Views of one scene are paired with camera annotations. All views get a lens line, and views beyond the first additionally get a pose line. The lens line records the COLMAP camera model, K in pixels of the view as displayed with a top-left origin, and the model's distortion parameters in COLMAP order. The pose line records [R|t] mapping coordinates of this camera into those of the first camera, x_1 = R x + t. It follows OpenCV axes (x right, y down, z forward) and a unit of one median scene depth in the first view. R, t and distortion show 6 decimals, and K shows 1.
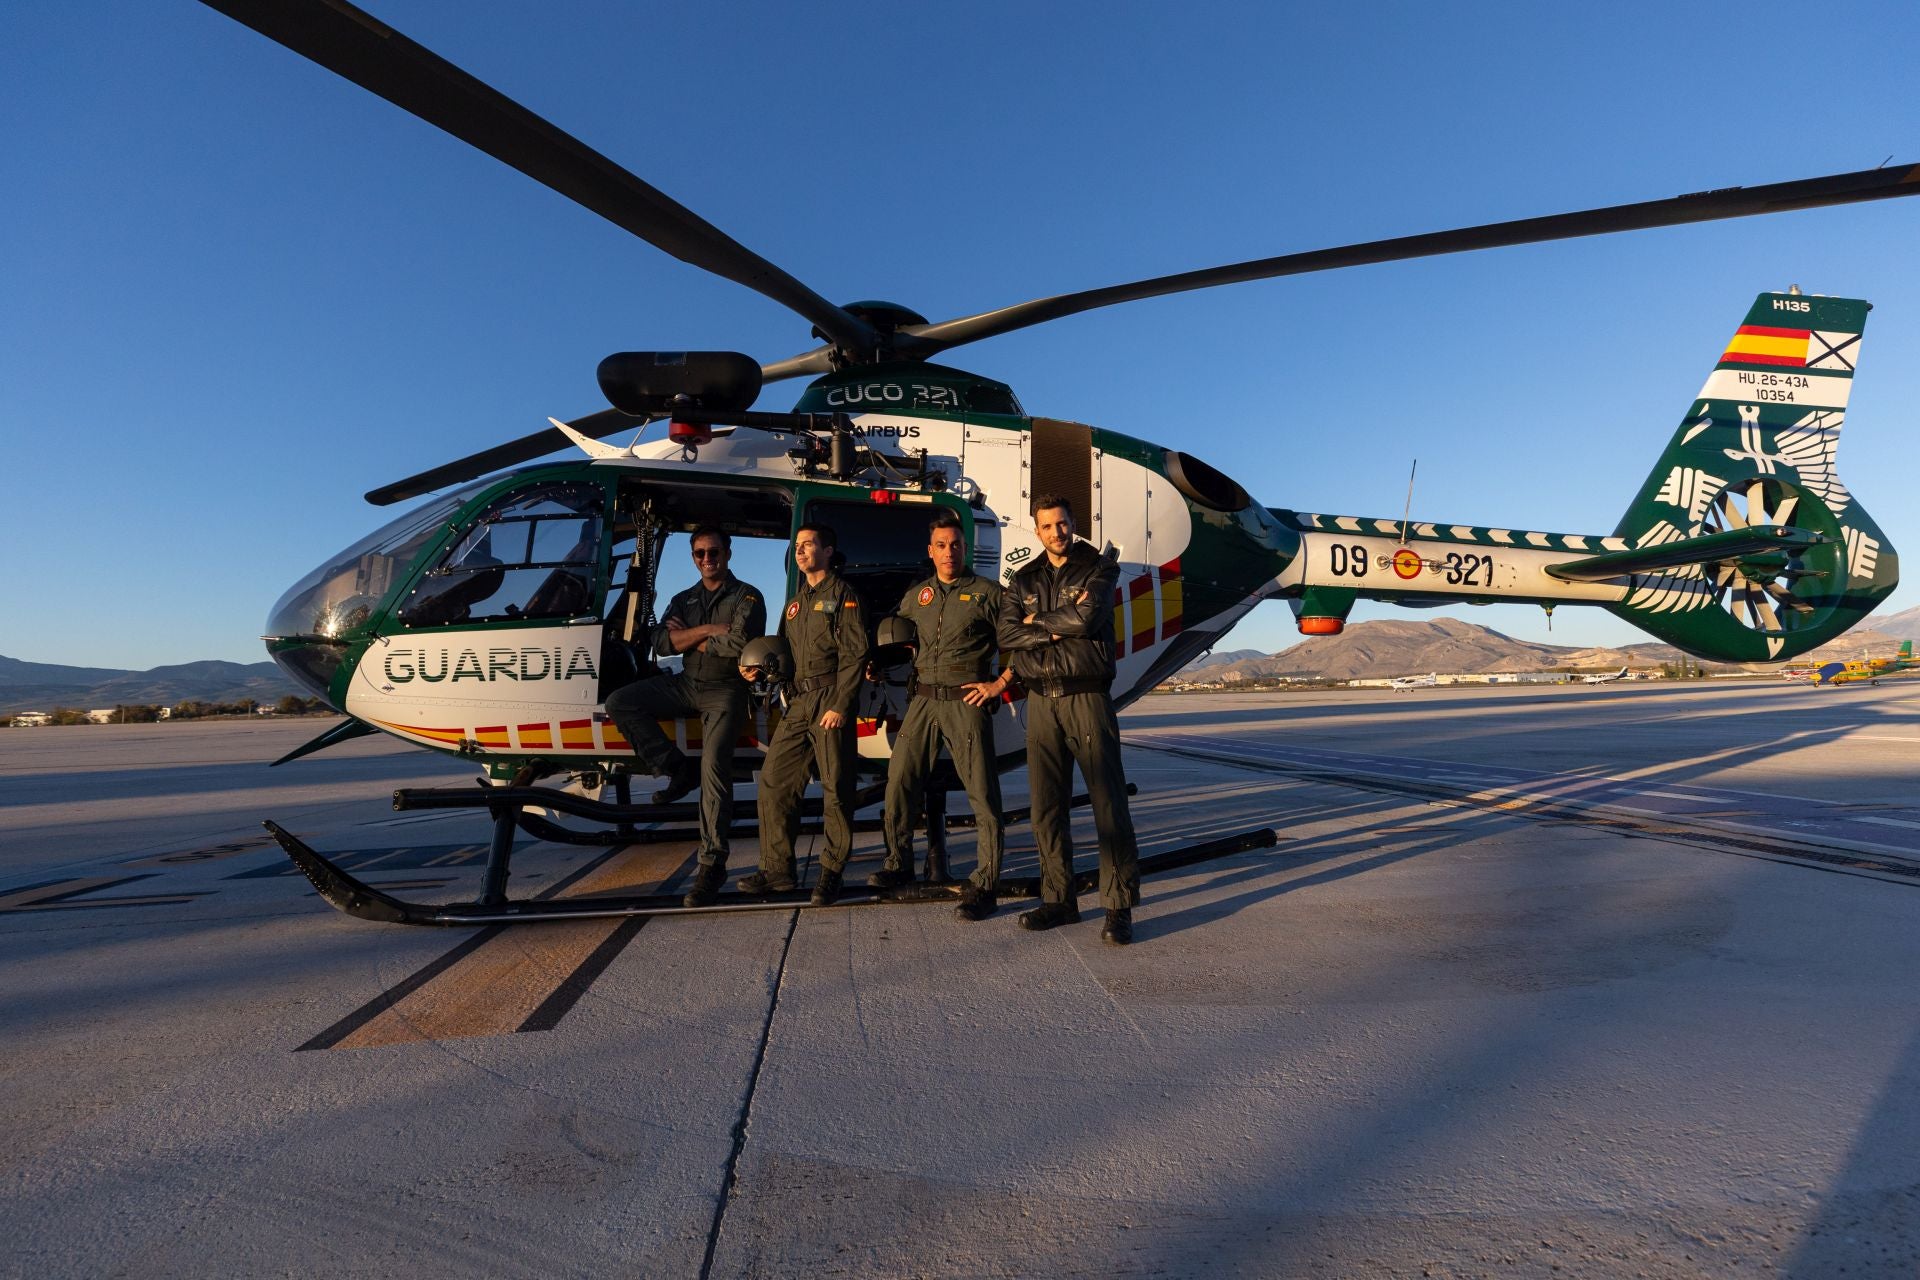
lens RADIAL K [[849.1, 0, 980.7], [0, 849.1, 618.6], [0, 0, 1]] dist [0.003697, 0.000325]
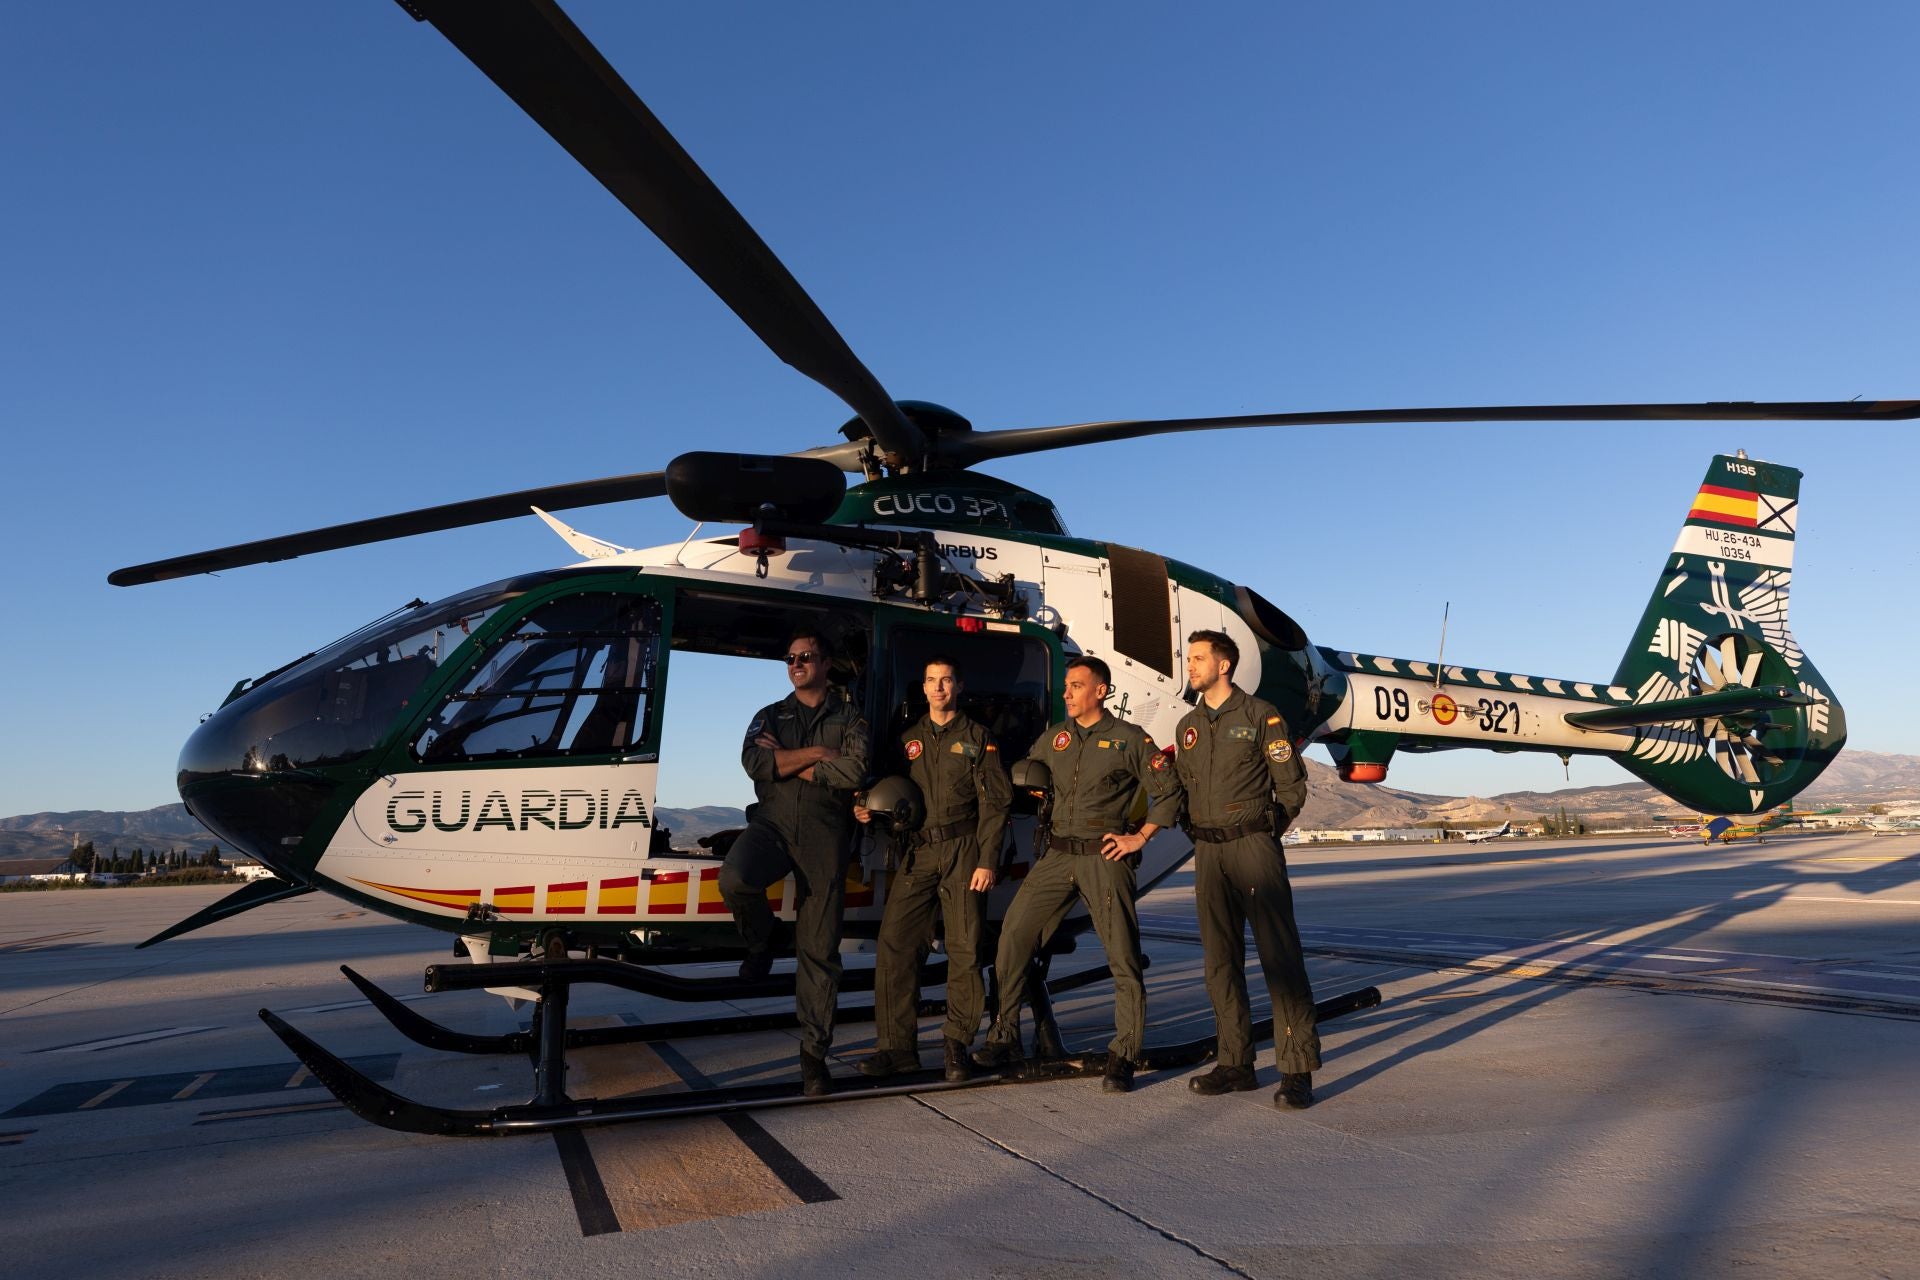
lens RADIAL K [[1183.2, 0, 978.5], [0, 1183.2, 599.6], [0, 0, 1]] dist [0.007224, 0.000986]
pose [[0.971358, 0.046117, 0.233104, -0.334023], [-0.016295, 0.991604, -0.128278, -0.006396], [-0.237063, 0.120806, 0.963954, -0.187711]]
